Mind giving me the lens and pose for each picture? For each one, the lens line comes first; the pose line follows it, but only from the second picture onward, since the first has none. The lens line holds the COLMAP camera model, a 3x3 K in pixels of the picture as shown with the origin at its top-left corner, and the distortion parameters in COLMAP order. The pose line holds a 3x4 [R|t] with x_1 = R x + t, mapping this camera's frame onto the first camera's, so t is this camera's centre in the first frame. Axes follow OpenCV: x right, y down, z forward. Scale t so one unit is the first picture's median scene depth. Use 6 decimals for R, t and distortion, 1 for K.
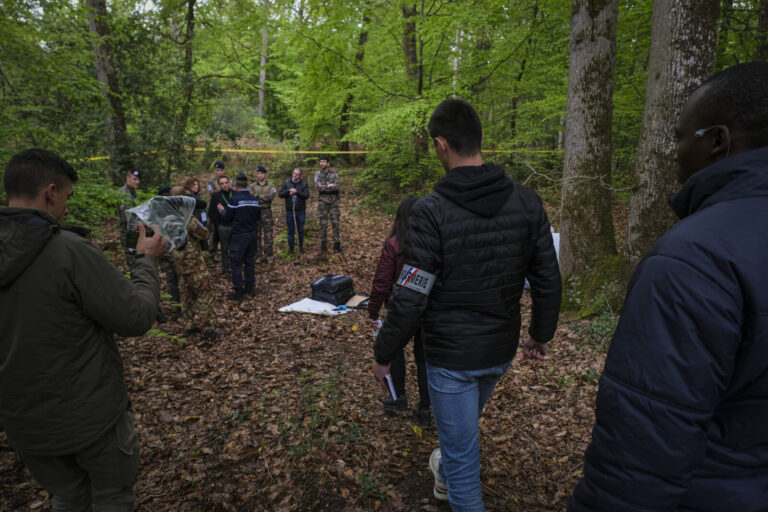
lens RADIAL K [[541.9, 0, 384.0], [0, 541.9, 256.0], [0, 0, 1]] dist [0.002803, 0.003199]
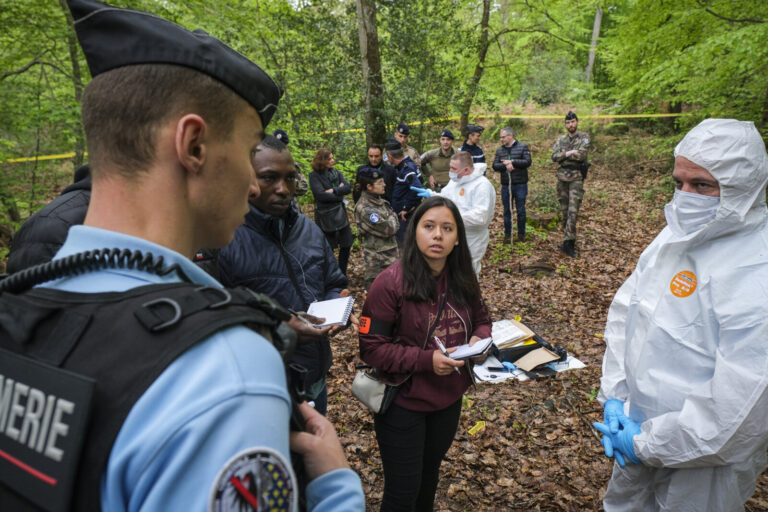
lens RADIAL K [[541.9, 0, 384.0], [0, 541.9, 256.0], [0, 0, 1]] dist [0.002803, 0.003199]
pose [[0.821368, 0.112591, -0.559176, 0.094601], [-0.086495, 0.993574, 0.073005, -0.039907], [0.563802, -0.011598, 0.825828, 0.348277]]
